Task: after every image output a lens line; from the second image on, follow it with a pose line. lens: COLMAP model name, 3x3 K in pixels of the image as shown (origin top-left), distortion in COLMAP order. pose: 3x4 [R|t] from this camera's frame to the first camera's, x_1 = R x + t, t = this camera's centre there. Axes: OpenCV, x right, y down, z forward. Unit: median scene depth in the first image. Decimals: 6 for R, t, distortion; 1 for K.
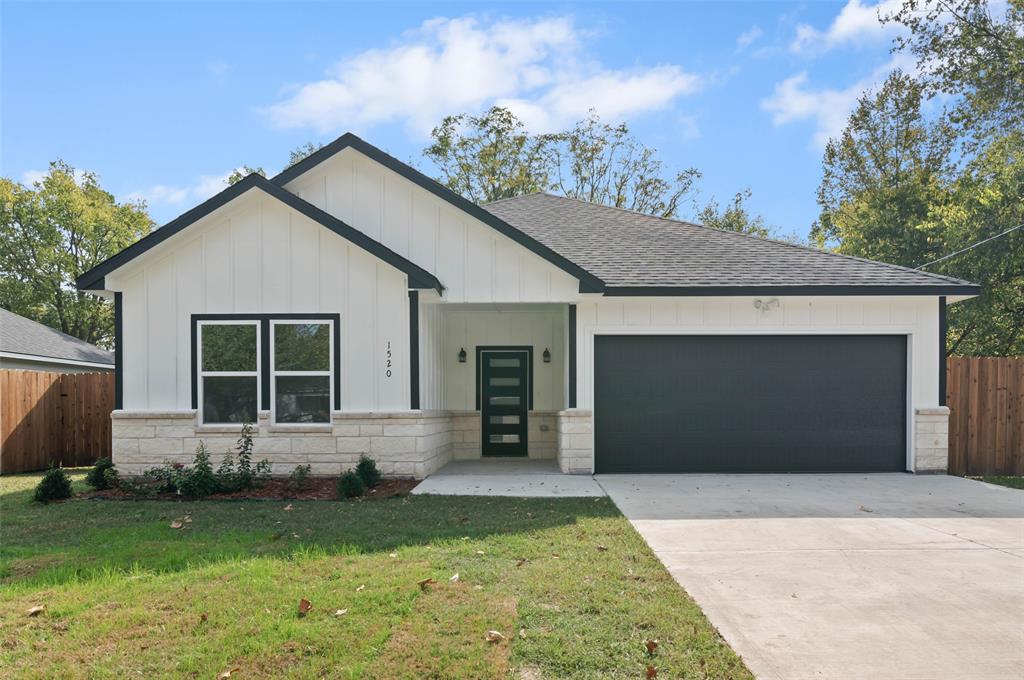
lens RADIAL K [[472.4, 0, 512.3], [0, 472.4, 347.1], [0, 0, 1]] dist [-0.008843, -0.000677]
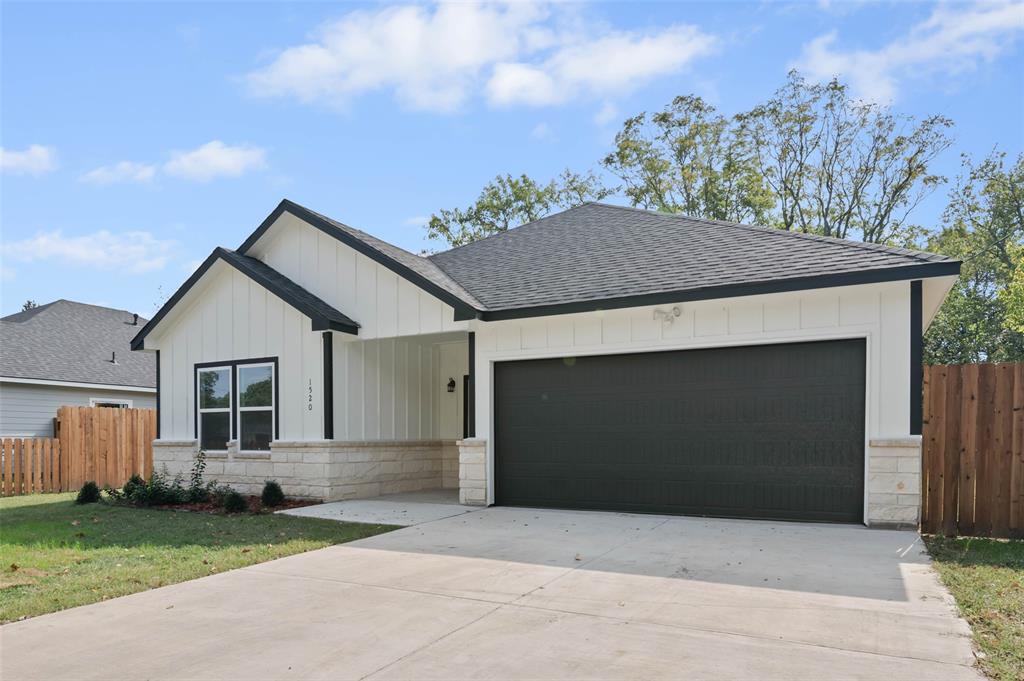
lens RADIAL K [[502.3, 0, 511.8], [0, 502.3, 370.0], [0, 0, 1]] dist [-0.010868, -0.000492]
pose [[0.926604, -0.051039, -0.372558, 0.627786], [0.050993, 0.998649, -0.009985, 0.003780], [0.372564, -0.009746, 0.927955, 0.068312]]
